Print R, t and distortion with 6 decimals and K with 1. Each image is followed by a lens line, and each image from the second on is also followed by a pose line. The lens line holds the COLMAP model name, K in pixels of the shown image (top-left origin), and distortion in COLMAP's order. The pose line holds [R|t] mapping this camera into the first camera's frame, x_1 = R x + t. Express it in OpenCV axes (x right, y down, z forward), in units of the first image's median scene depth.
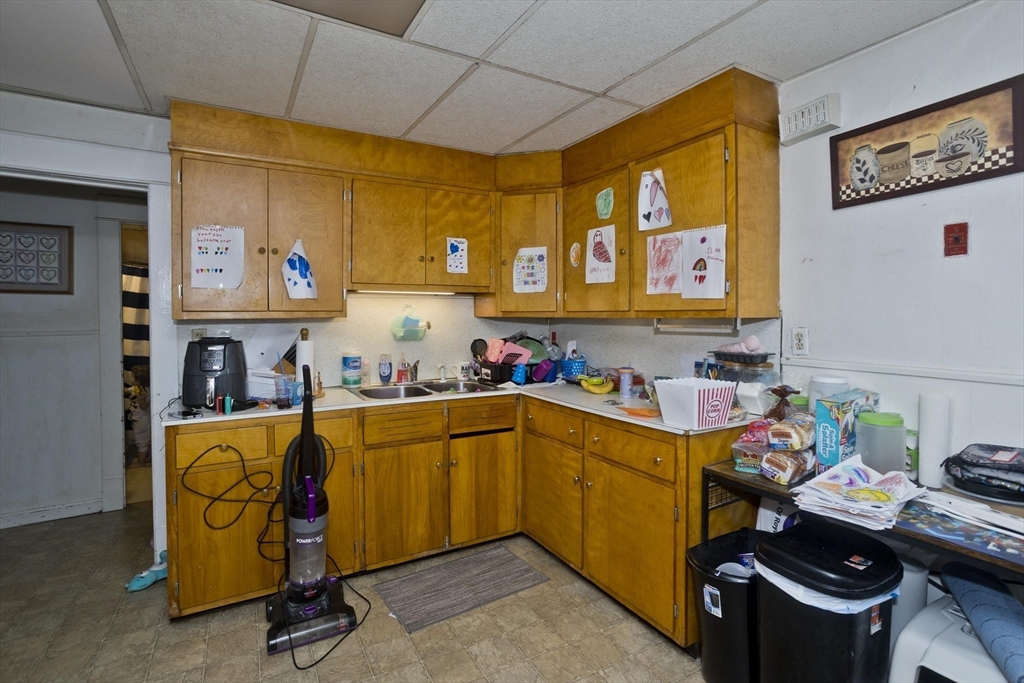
lens RADIAL K [[492.8, 0, 507.9], [0, 492.8, 320.9], [0, 0, 1]] dist [-0.062869, 0.034898]
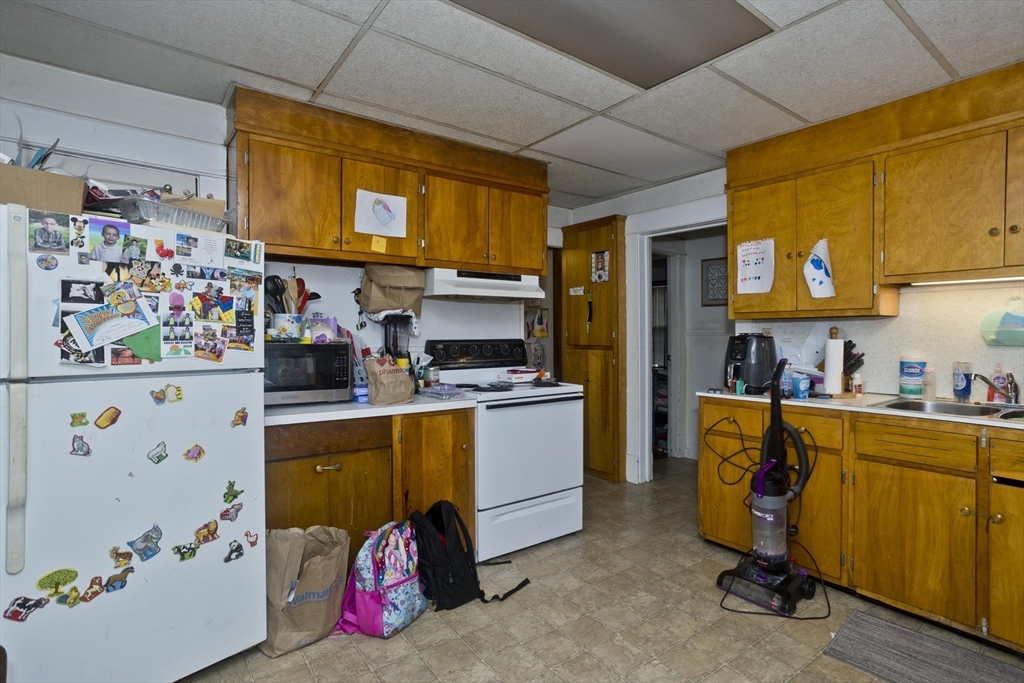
lens RADIAL K [[506.7, 0, 512.0], [0, 506.7, 341.5], [0, 0, 1]] dist [-0.045866, 0.023892]
pose [[0.122639, 0.023616, -0.992170, 0.542519], [-0.007200, 0.999712, 0.022906, 0.027632], [0.992425, 0.004335, 0.122774, 0.239785]]
